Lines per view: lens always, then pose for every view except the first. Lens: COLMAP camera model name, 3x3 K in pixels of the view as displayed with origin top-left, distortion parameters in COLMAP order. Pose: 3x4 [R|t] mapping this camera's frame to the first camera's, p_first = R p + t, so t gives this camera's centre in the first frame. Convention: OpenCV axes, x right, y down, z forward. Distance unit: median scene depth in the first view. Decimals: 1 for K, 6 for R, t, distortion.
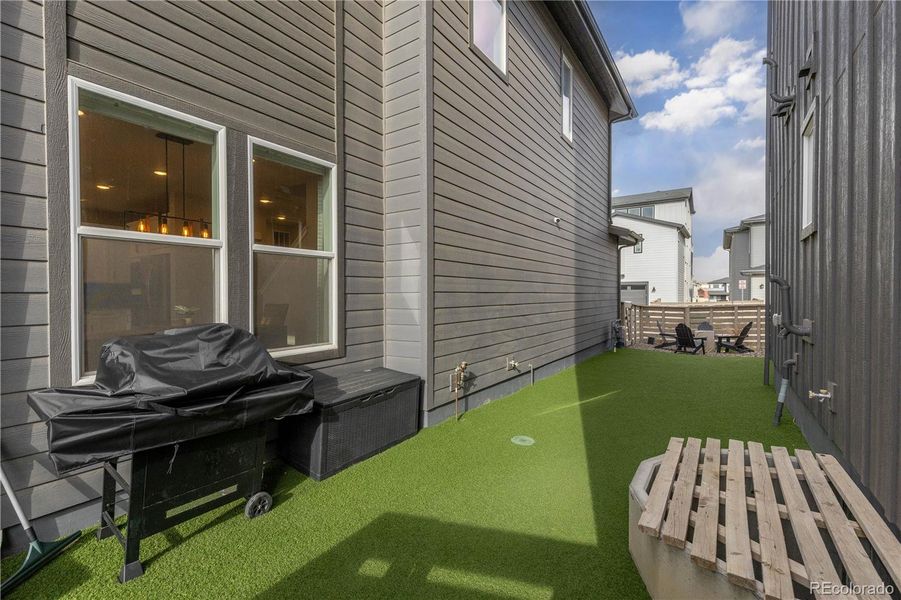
lens RADIAL K [[411.5, 0, 449.2], [0, 411.5, 296.9], [0, 0, 1]] dist [0.015128, -0.000567]
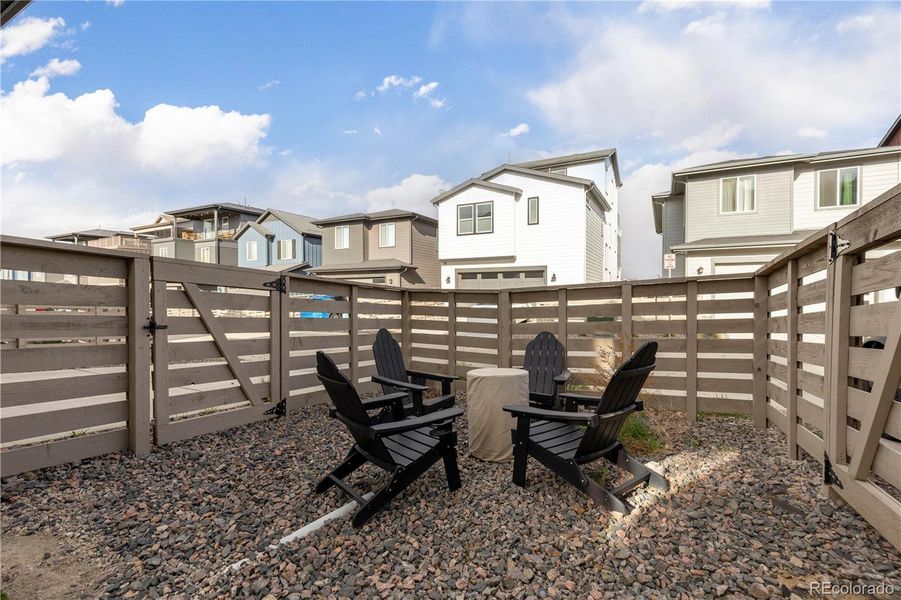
lens RADIAL K [[411.5, 0, 449.2], [0, 411.5, 300.2], [0, 0, 1]] dist [0.015128, -0.000567]
pose [[0.995110, 0.000970, 0.098767, 0.561529], [-0.002052, 0.999939, 0.010857, 0.029741], [-0.098750, -0.011006, 0.995051, 0.734415]]
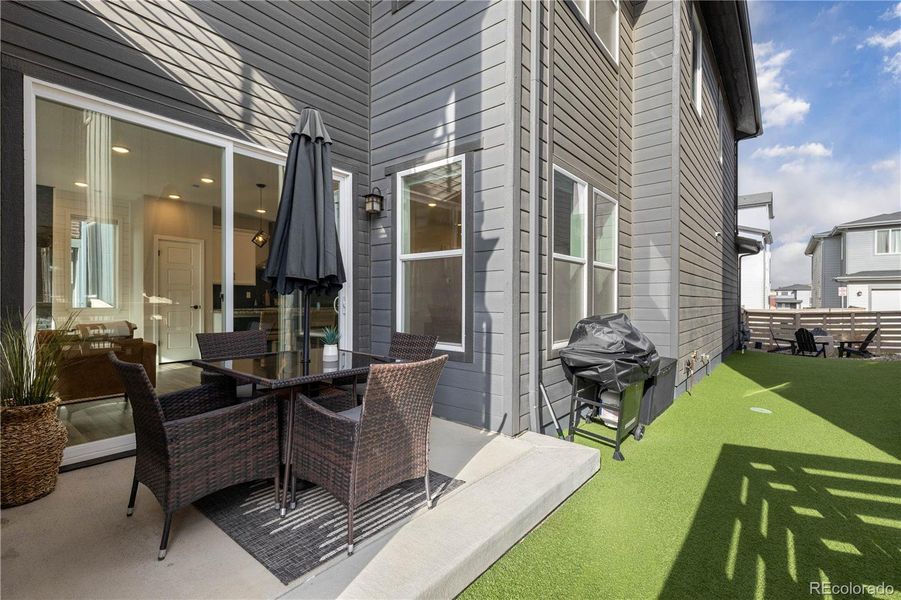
lens RADIAL K [[411.5, 0, 451.2], [0, 411.5, 303.4], [0, 0, 1]] dist [0.015128, -0.000567]
pose [[0.995638, 0.009755, -0.092791, -0.200151], [-0.009444, 0.999948, 0.003786, 0.004462], [0.092823, -0.002893, 0.995678, -0.116543]]
